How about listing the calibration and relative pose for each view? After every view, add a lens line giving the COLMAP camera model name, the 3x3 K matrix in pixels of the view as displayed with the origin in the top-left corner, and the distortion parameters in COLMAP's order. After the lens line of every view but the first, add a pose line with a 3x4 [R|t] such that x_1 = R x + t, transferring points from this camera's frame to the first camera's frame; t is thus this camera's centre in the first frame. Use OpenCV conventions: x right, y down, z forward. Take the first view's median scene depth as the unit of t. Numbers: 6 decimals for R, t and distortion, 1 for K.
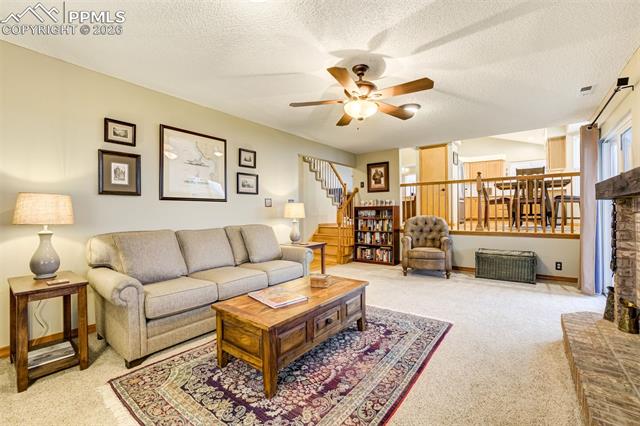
lens RADIAL K [[275.4, 0, 321.9], [0, 275.4, 212.7], [0, 0, 1]] dist [-0.023933, 0.006534]
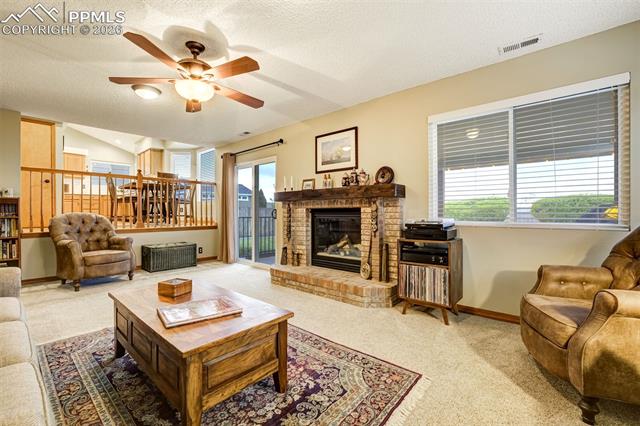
lens RADIAL K [[275.4, 0, 322.3], [0, 275.4, 212.4], [0, 0, 1]] dist [-0.023933, 0.006534]
pose [[0.054127, 0.009271, 0.998491, -0.651539], [0.004675, 0.999944, -0.009538, 0.036468], [-0.998523, 0.005184, 0.054081, 0.463359]]
